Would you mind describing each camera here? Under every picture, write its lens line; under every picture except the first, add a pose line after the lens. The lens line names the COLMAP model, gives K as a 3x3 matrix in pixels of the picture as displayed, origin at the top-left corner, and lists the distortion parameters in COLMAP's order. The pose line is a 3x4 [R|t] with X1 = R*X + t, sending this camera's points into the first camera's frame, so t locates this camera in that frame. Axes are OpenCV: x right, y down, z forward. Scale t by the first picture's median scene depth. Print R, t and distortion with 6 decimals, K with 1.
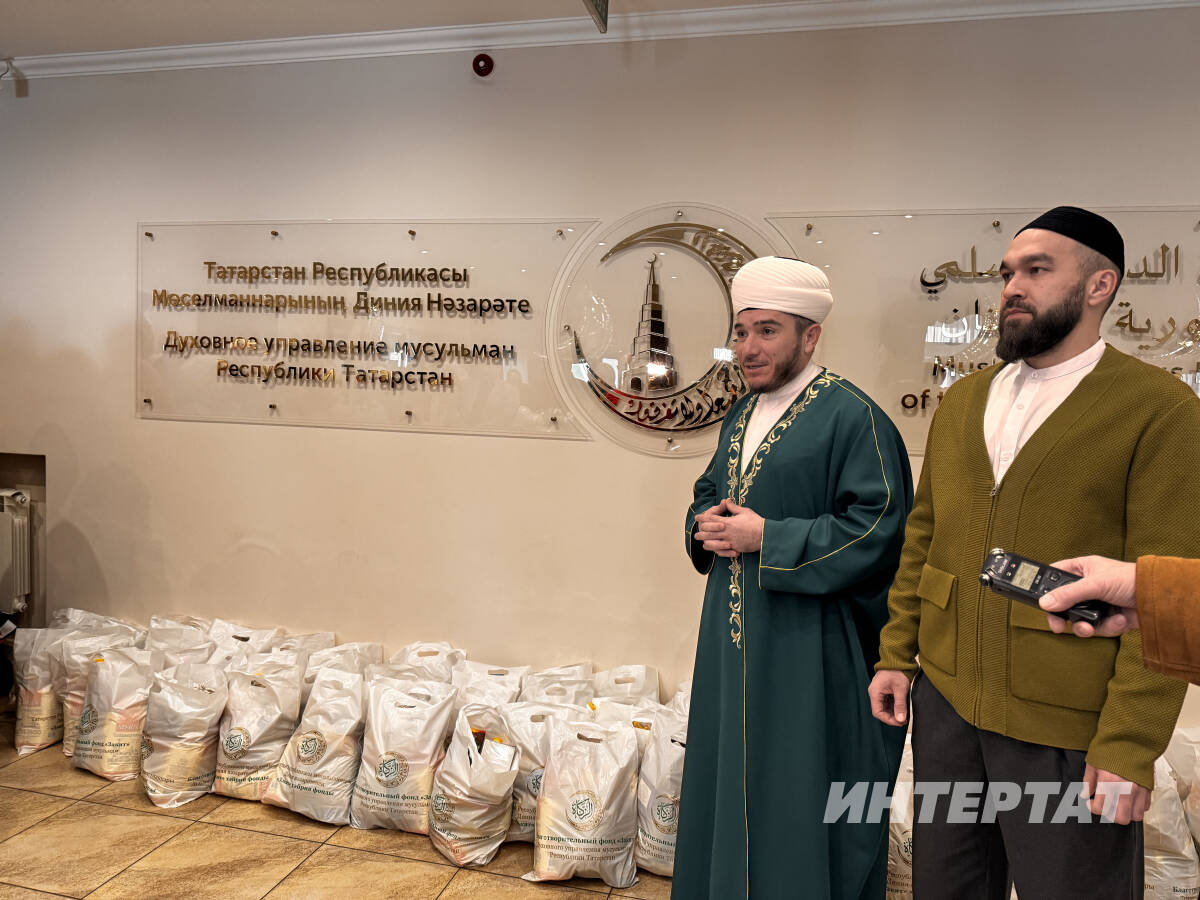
lens RADIAL K [[831.0, 0, 600.0], [0, 831.0, 450.0], [0, 0, 1]] dist [0.000668, -0.000137]
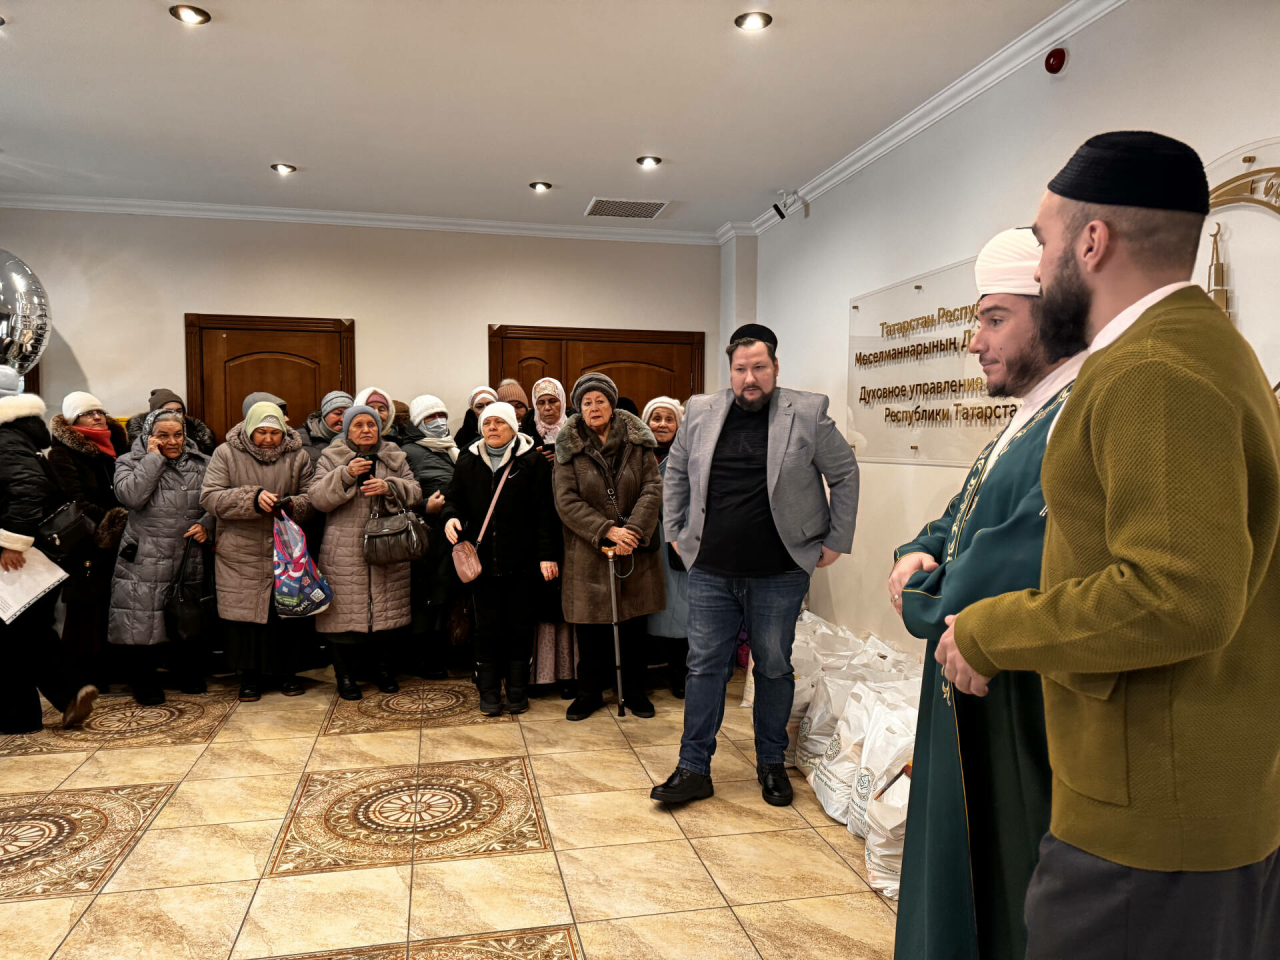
lens RADIAL K [[886.4, 0, 640.0], [0, 886.4, 480.0], [0, 0, 1]] dist [0.000668, -0.000137]
pose [[0.443704, 0.004742, -0.896161, 0.490749], [-0.046375, 0.998768, -0.017676, 0.027284], [0.894973, 0.049403, 0.443377, 0.180286]]
